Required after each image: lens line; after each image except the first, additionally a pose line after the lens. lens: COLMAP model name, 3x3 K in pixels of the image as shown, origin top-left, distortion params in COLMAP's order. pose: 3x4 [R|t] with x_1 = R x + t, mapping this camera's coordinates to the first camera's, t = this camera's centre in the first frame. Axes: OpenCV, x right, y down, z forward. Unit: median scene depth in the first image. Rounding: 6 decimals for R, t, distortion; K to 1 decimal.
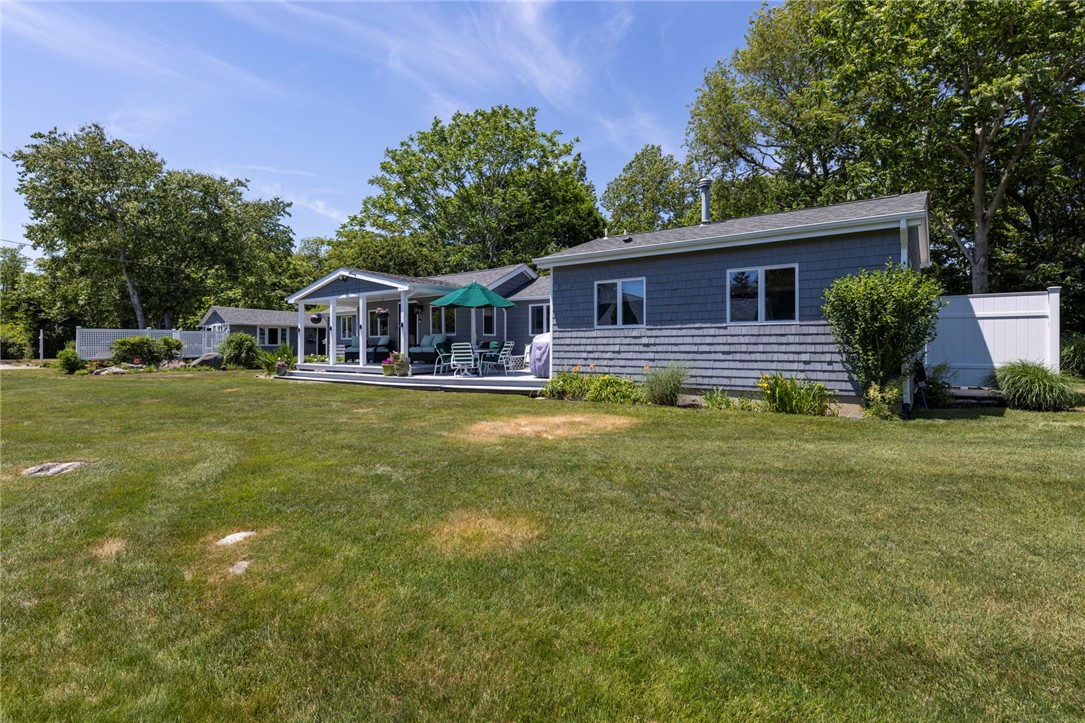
lens RADIAL K [[535.1, 0, 538.6], [0, 535.1, 347.7], [0, 0, 1]] dist [0.004576, -0.000401]
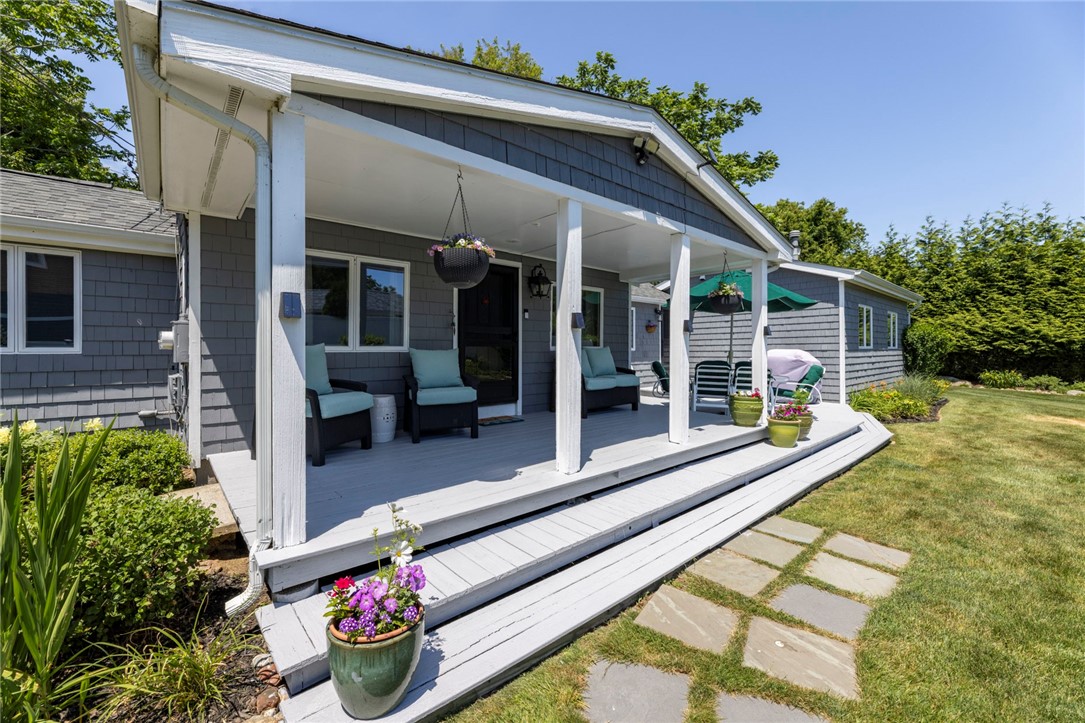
lens RADIAL K [[433.9, 0, 544.3], [0, 433.9, 353.2], [0, 0, 1]] dist [0.003616, -0.000455]
pose [[0.195949, -0.008787, 0.980575, -0.407981], [0.000732, 0.999961, 0.008815, -0.016438], [-0.980614, -0.001009, 0.195947, 0.681708]]
